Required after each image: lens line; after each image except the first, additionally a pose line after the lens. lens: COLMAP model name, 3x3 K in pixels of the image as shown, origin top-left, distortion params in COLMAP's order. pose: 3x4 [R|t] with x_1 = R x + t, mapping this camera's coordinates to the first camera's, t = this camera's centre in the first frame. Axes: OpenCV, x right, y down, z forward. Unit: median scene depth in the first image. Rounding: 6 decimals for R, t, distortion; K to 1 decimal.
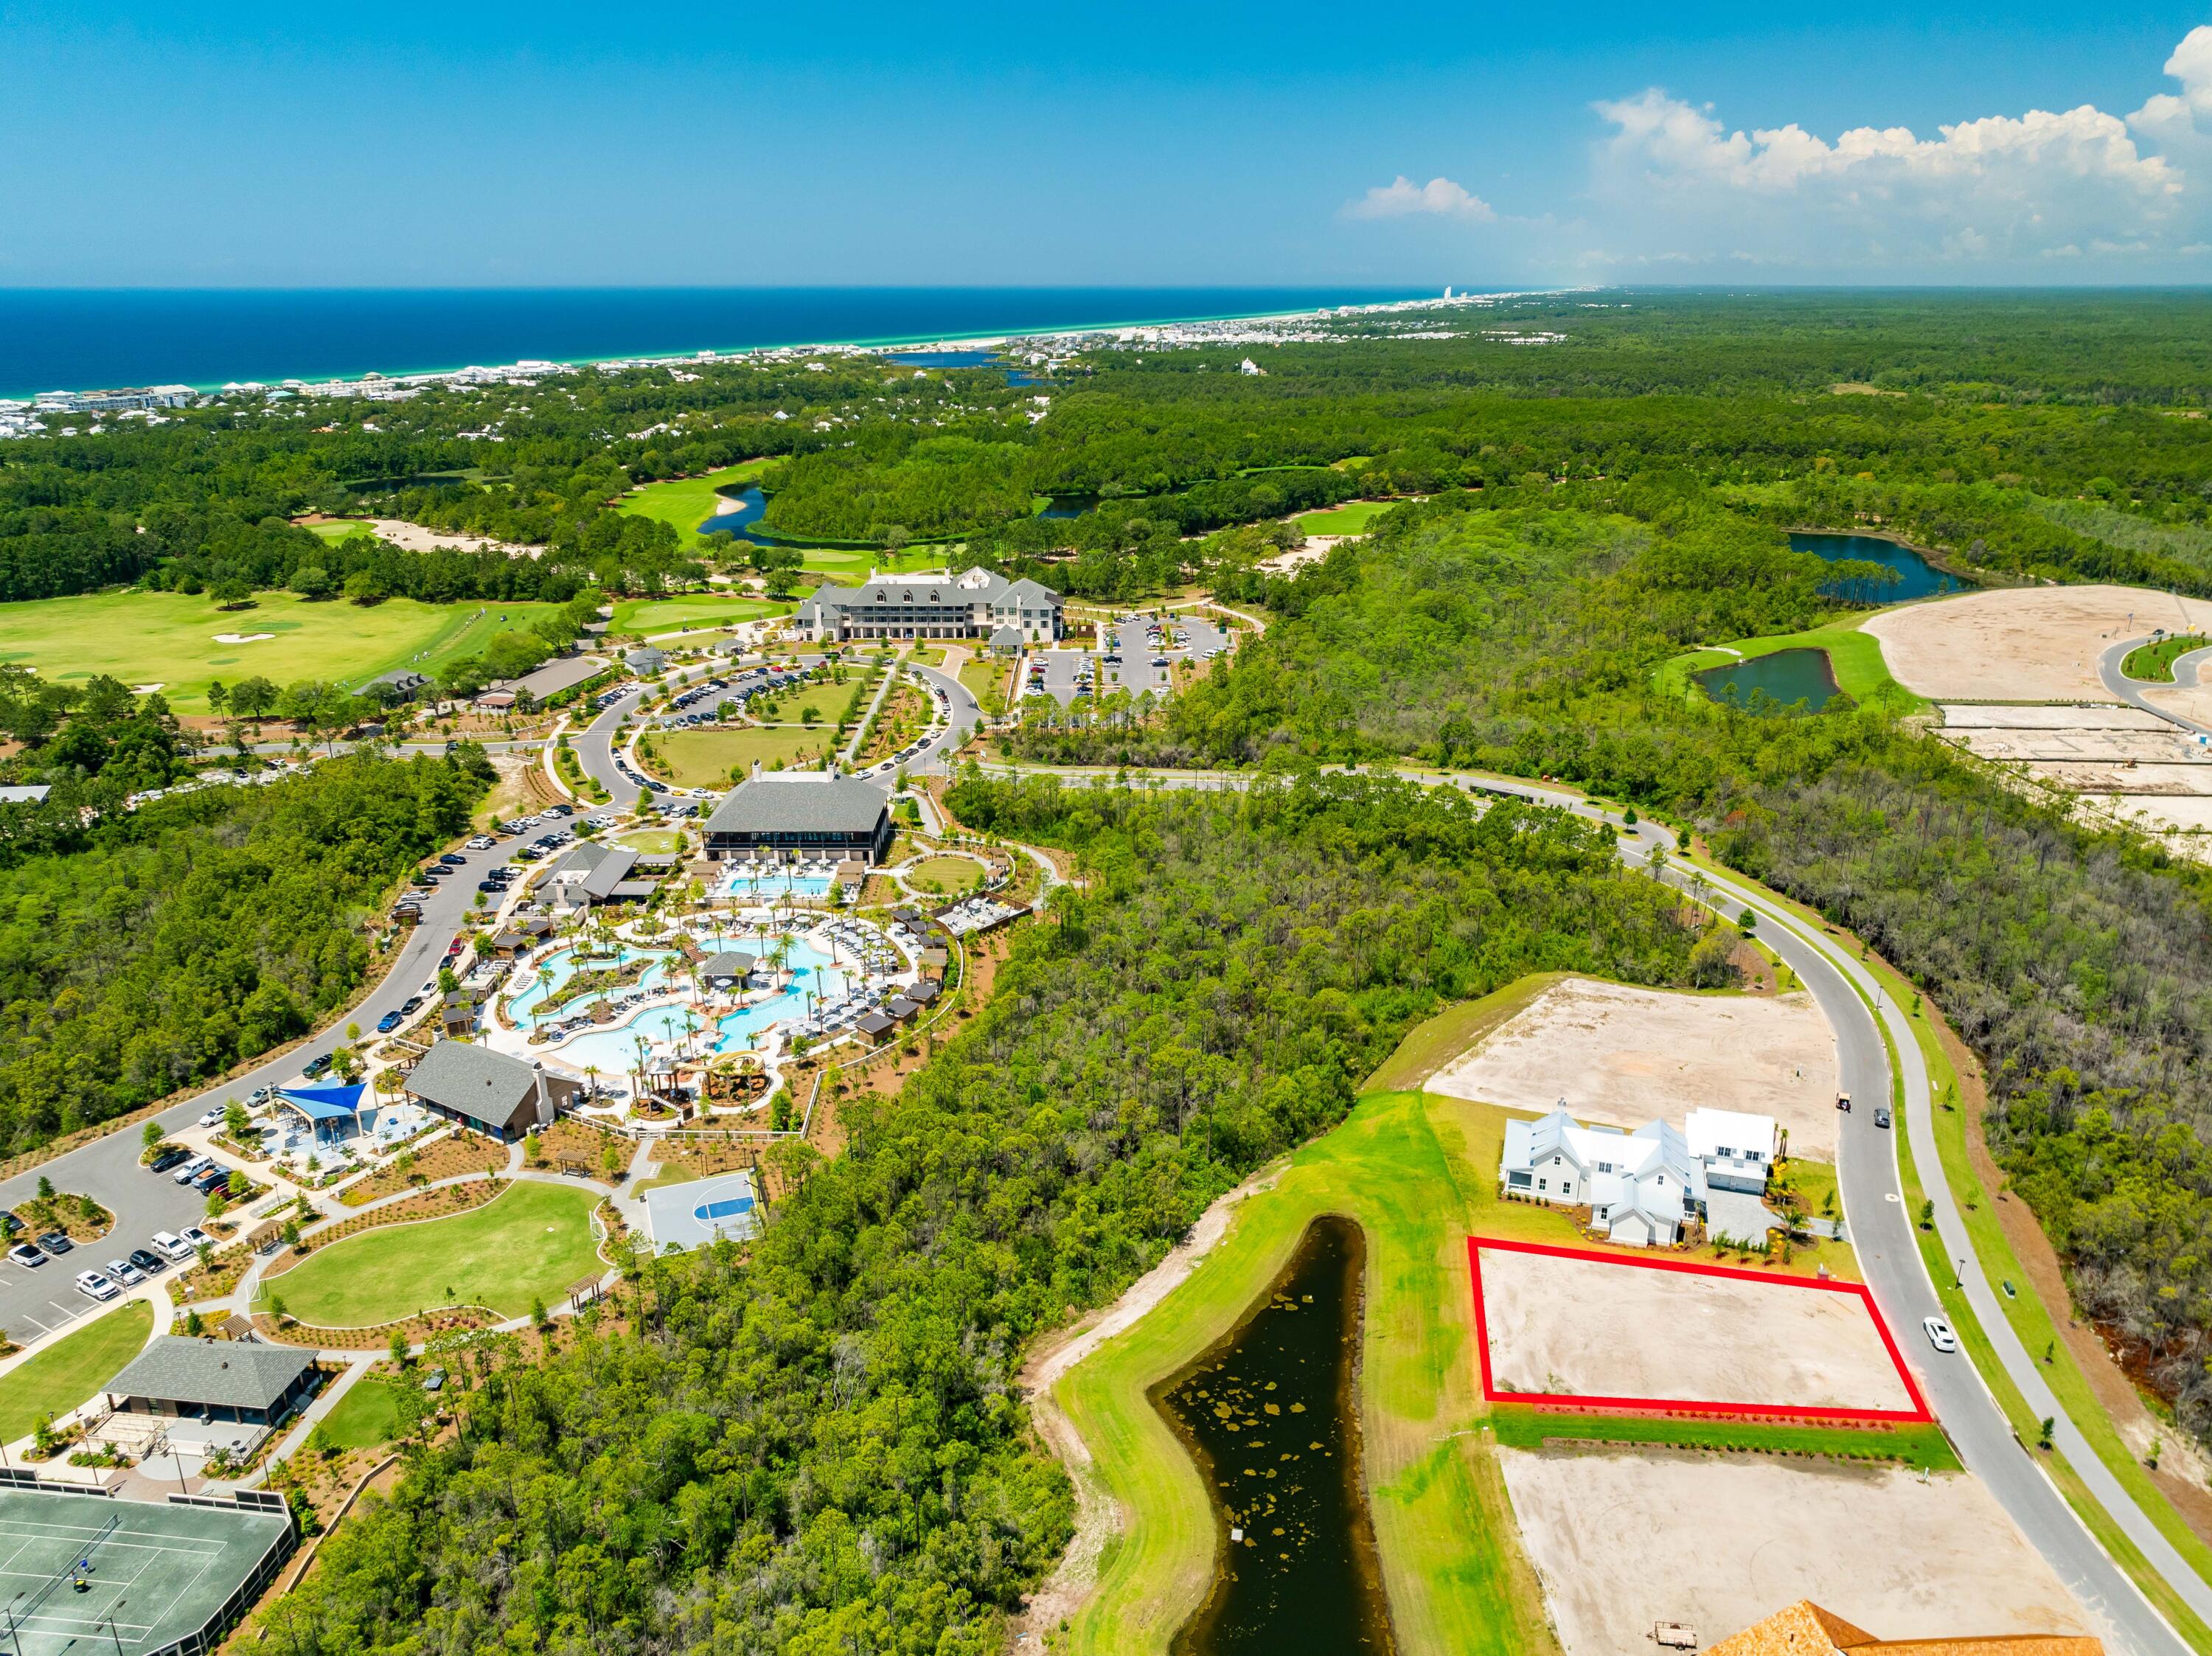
lens RADIAL K [[1539.4, 0, 1110.9], [0, 1539.4, 830.6], [0, 0, 1]] dist [0.002642, -0.005967]
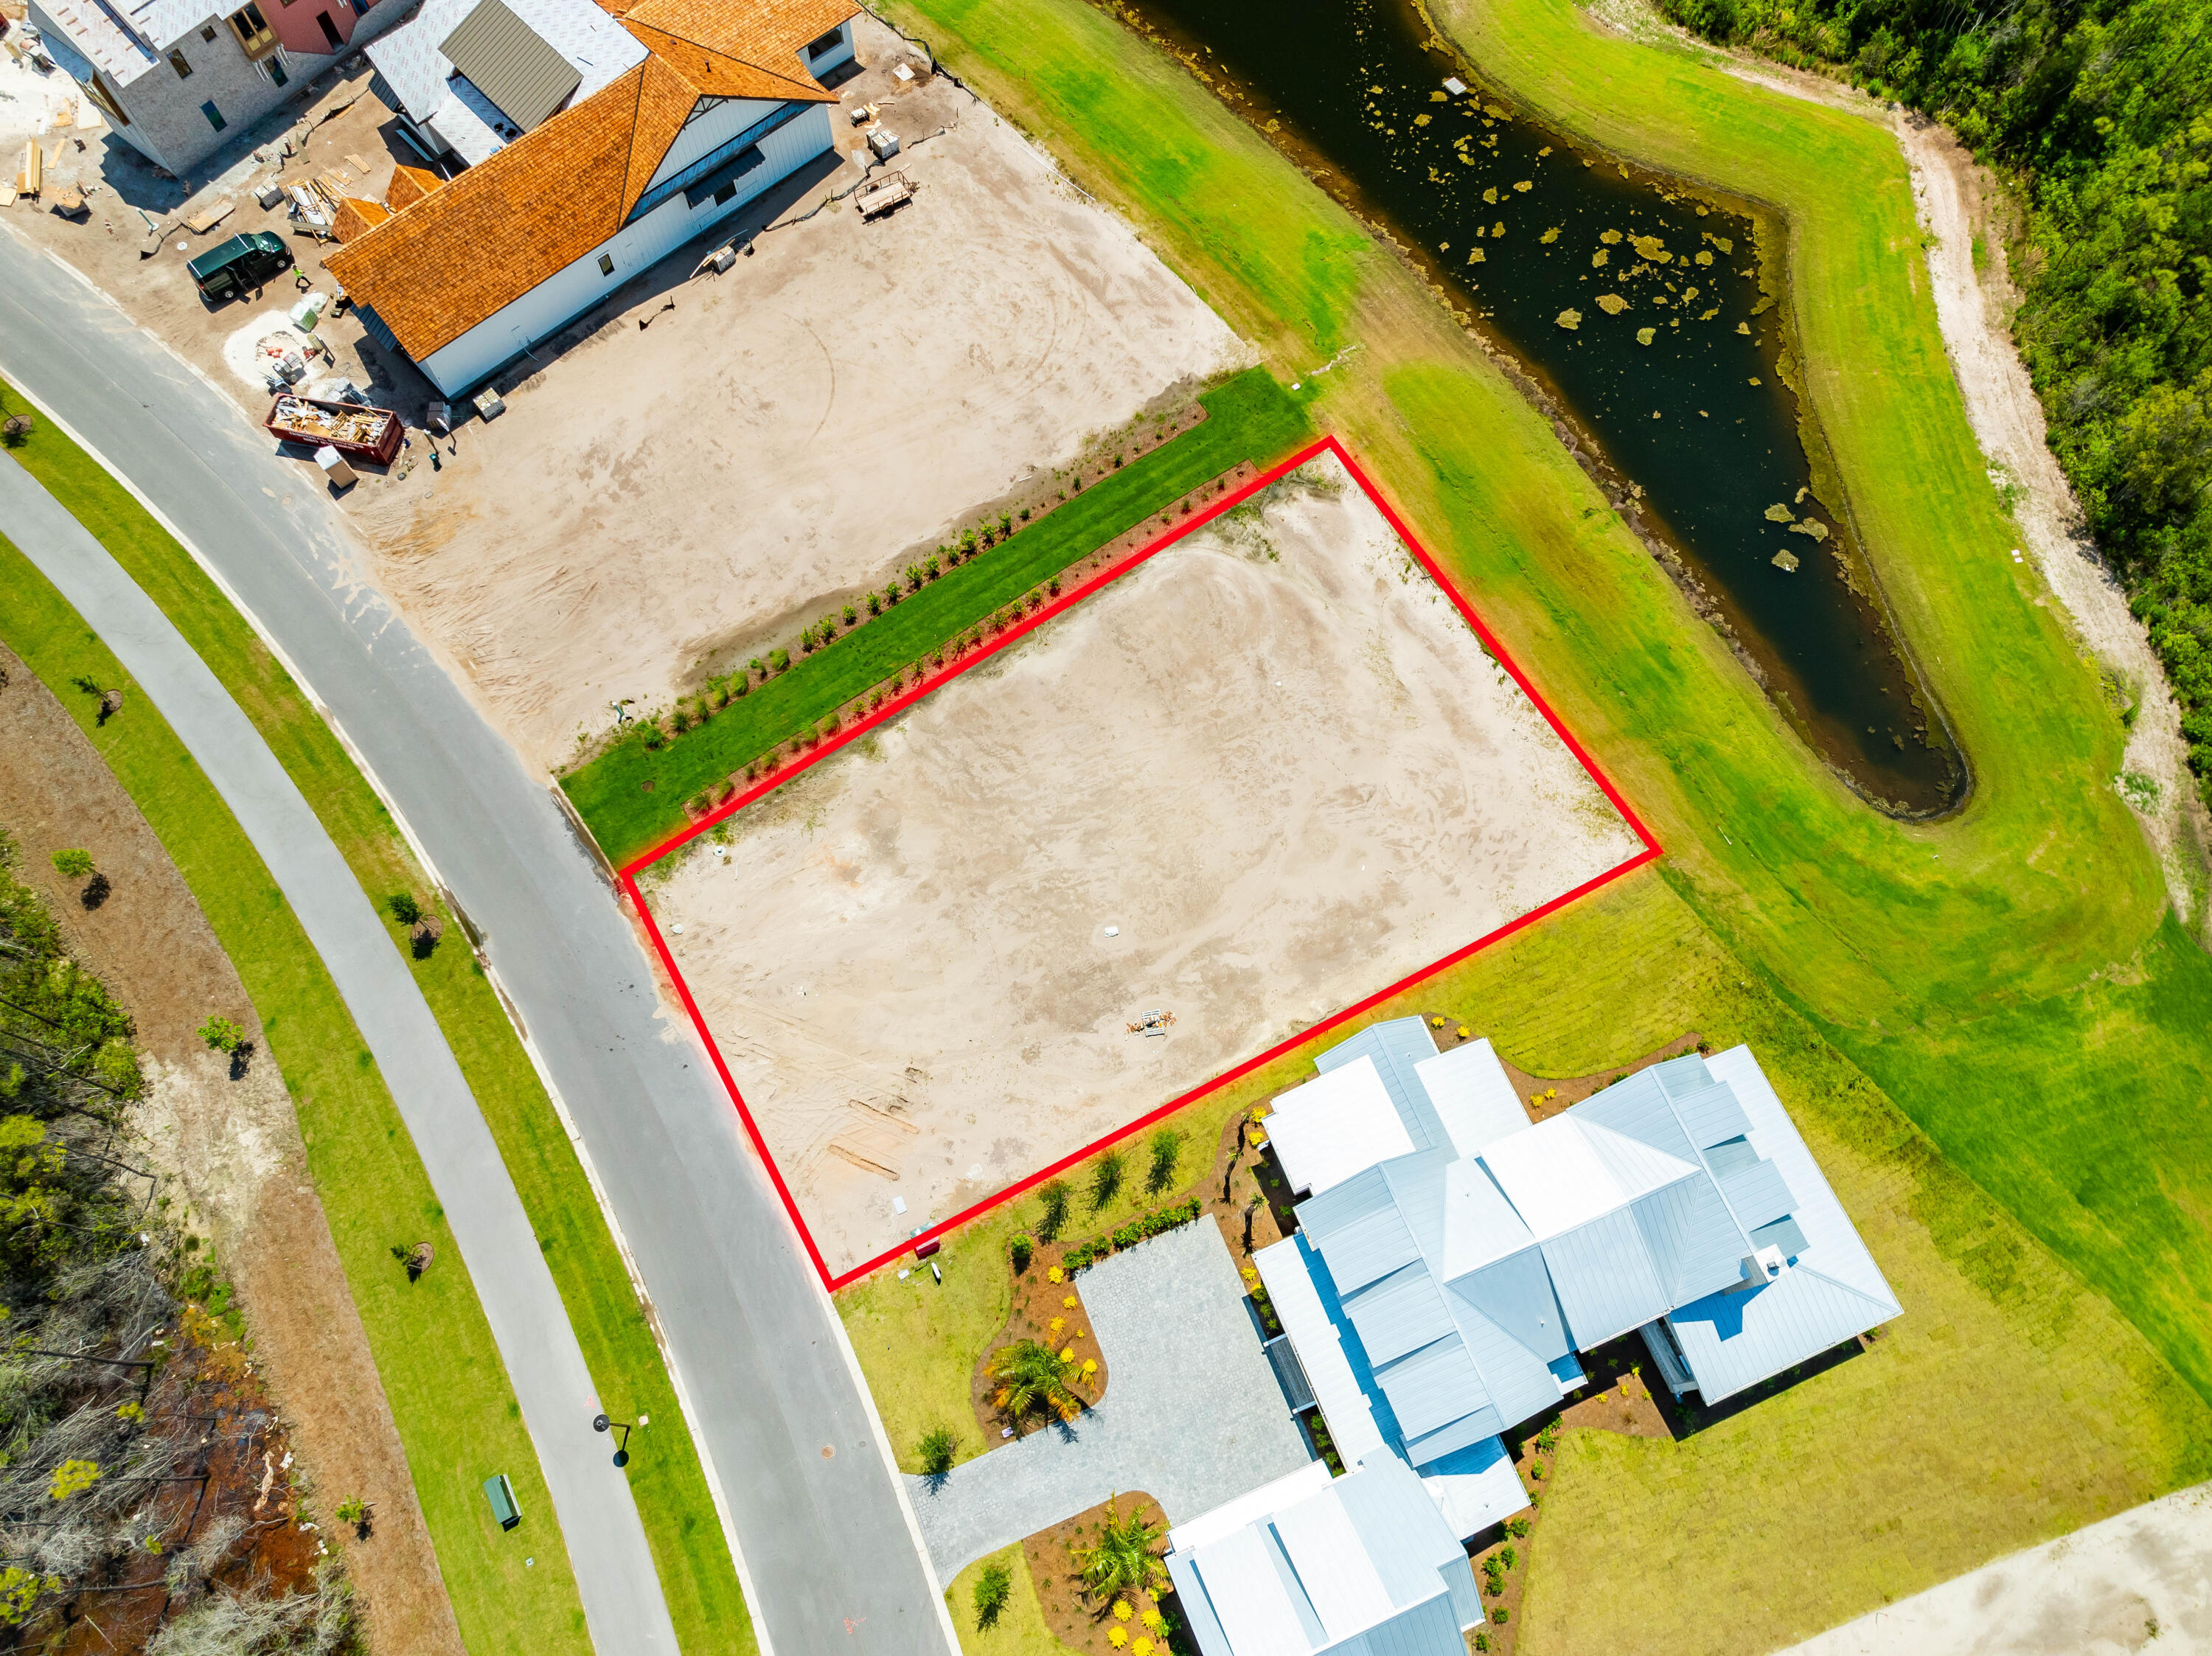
lens RADIAL K [[1530.8, 0, 1110.6], [0, 1530.8, 836.0], [0, 0, 1]] dist [0.001191, -0.002995]
pose [[-0.772741, 0.582731, -0.251587, 0.289363], [-0.221157, 0.124341, 0.967279, -0.064736], [0.594946, 0.803096, 0.032792, 0.582501]]
